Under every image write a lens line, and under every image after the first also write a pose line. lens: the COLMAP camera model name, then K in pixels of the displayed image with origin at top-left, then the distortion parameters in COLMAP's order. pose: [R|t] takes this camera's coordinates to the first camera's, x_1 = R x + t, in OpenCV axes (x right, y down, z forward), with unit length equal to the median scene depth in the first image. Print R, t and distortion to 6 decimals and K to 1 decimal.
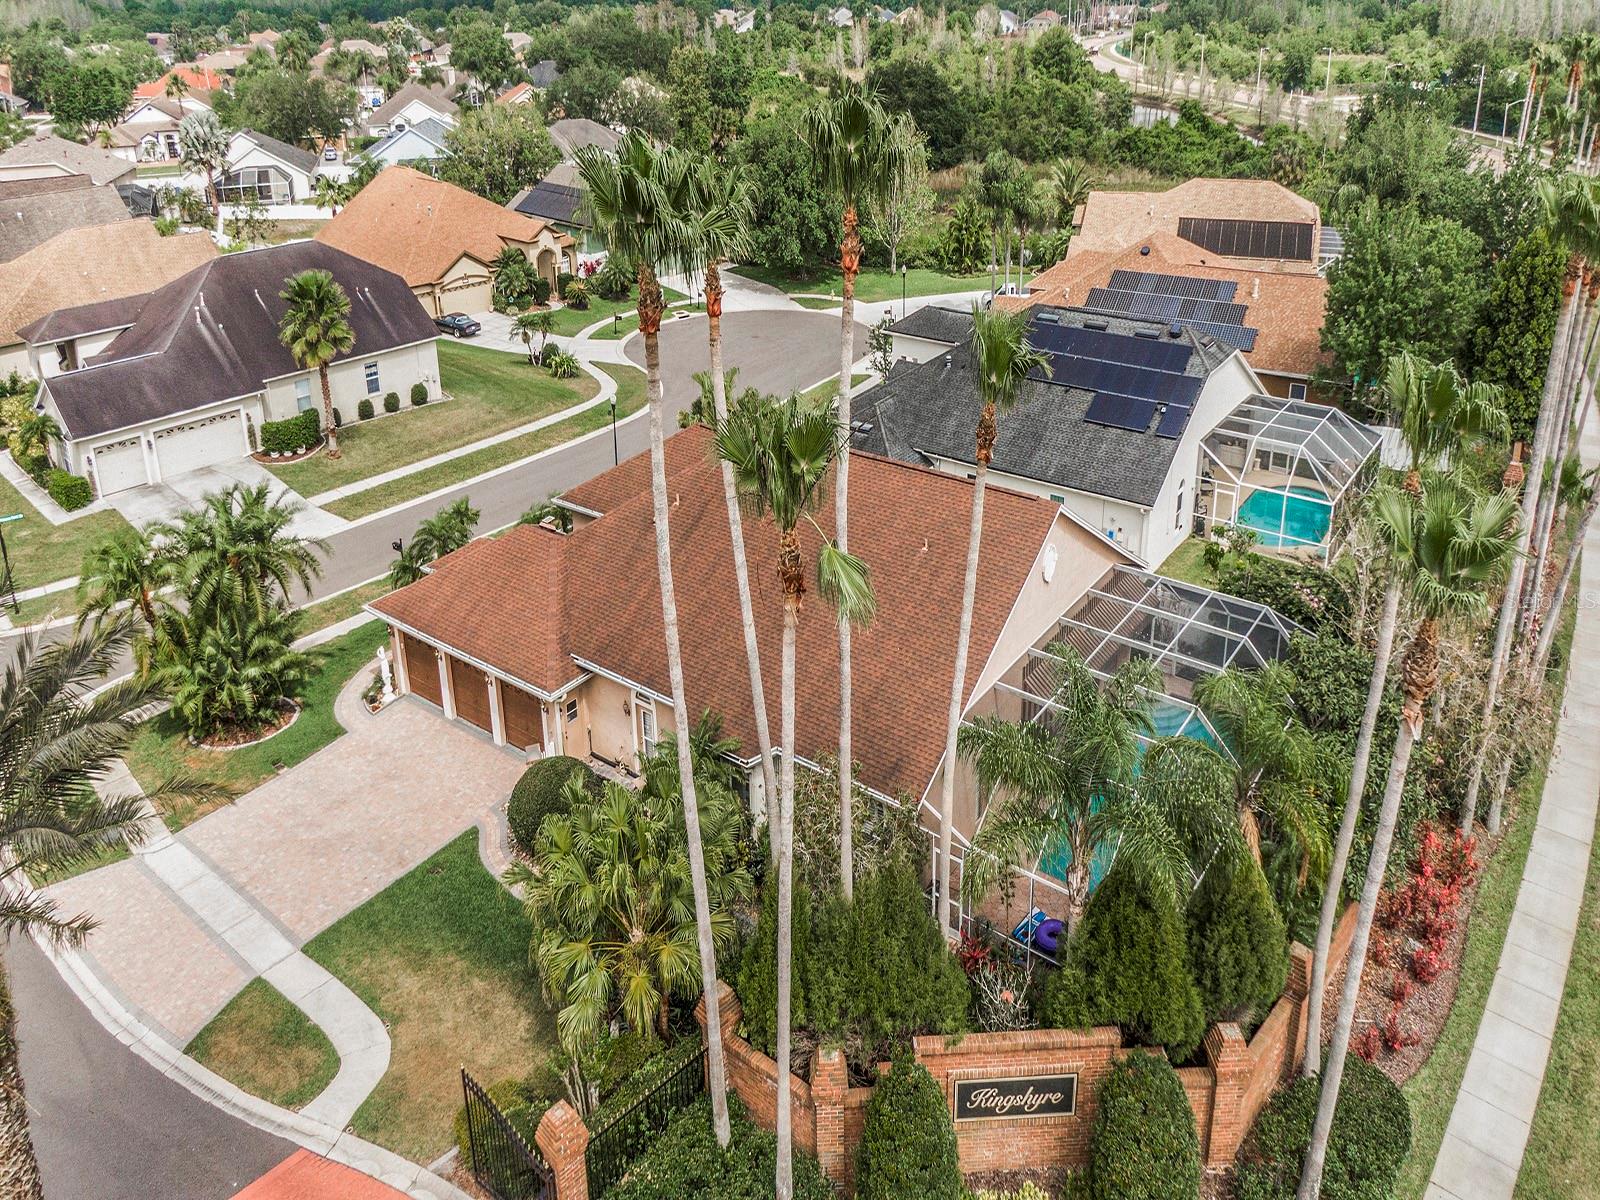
lens RADIAL K [[1129.5, 0, 800.0], [0, 1129.5, 600.0], [0, 0, 1]] dist [0.022417, -0.033563]
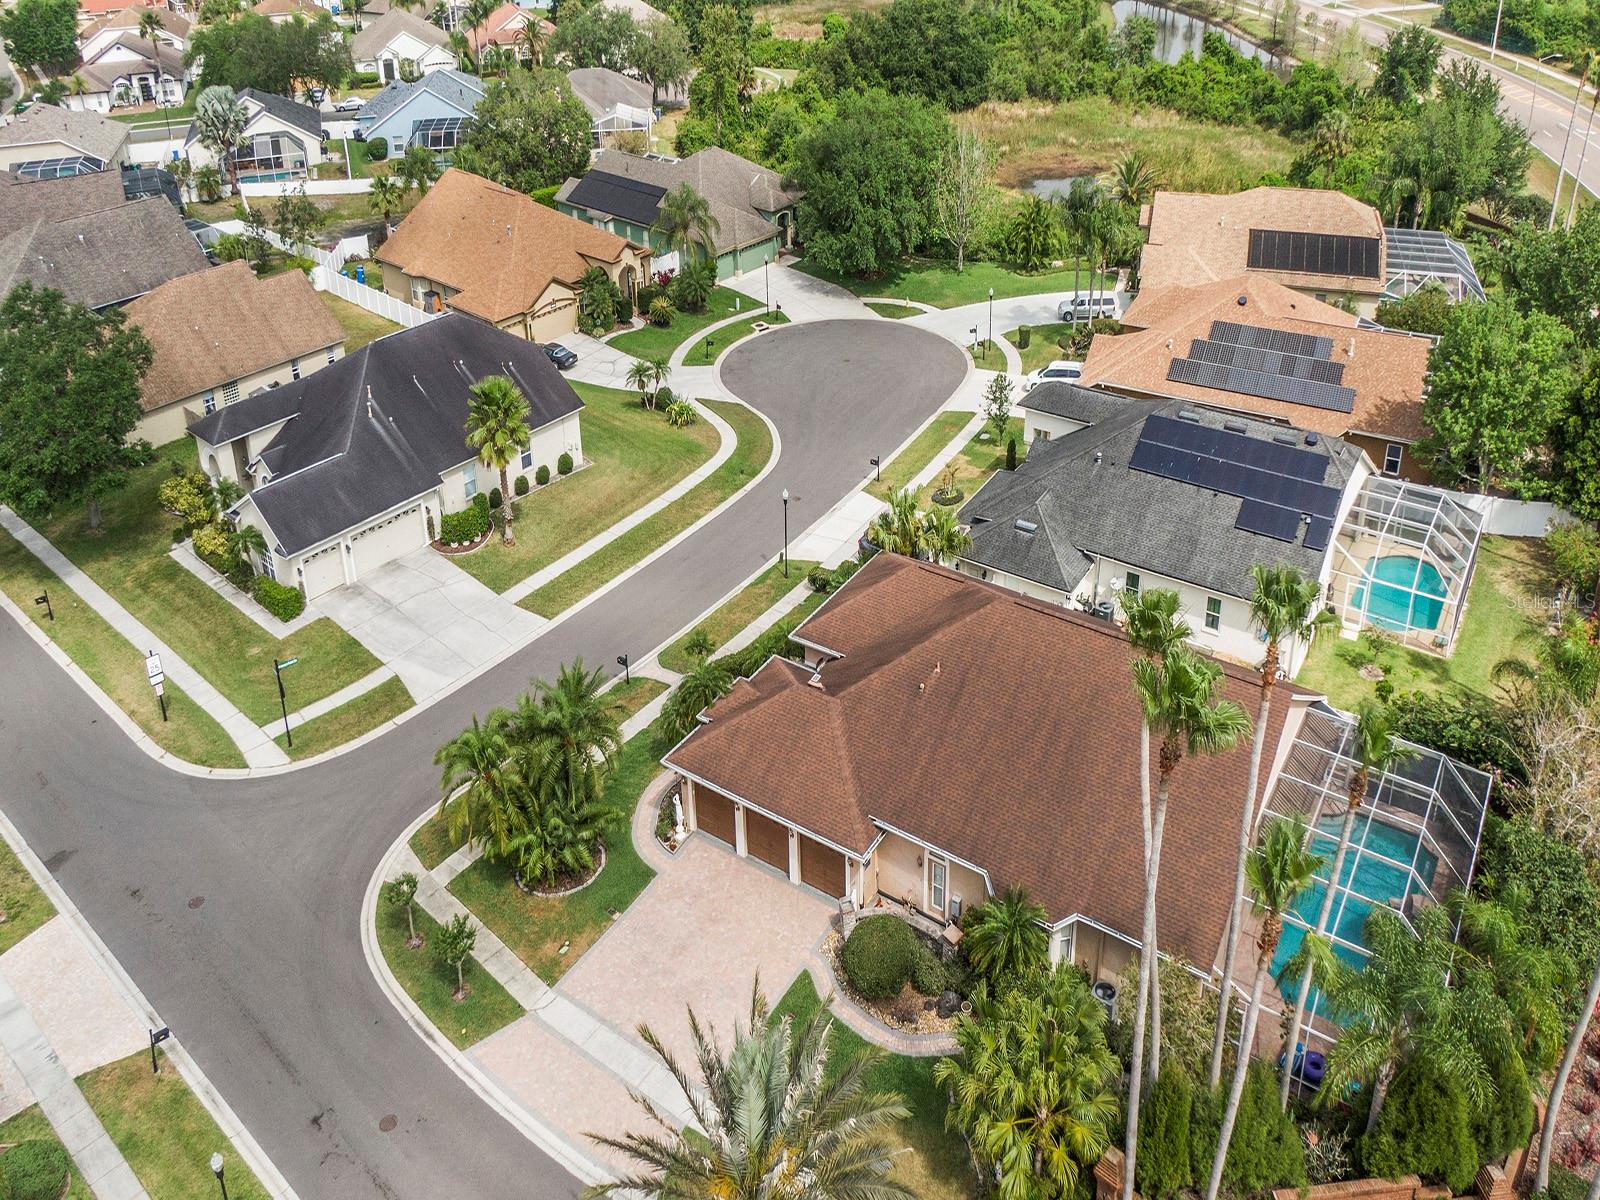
lens RADIAL K [[1217.6, 0, 803.9], [0, 1217.6, 548.0], [0, 0, 1]] dist [0.004649, -0.002855]
pose [[0.998379, -0.028511, 0.049254, -0.153882], [0.025532, 0.997866, 0.060103, -0.146362], [-0.050863, -0.058749, 0.996976, -0.116133]]
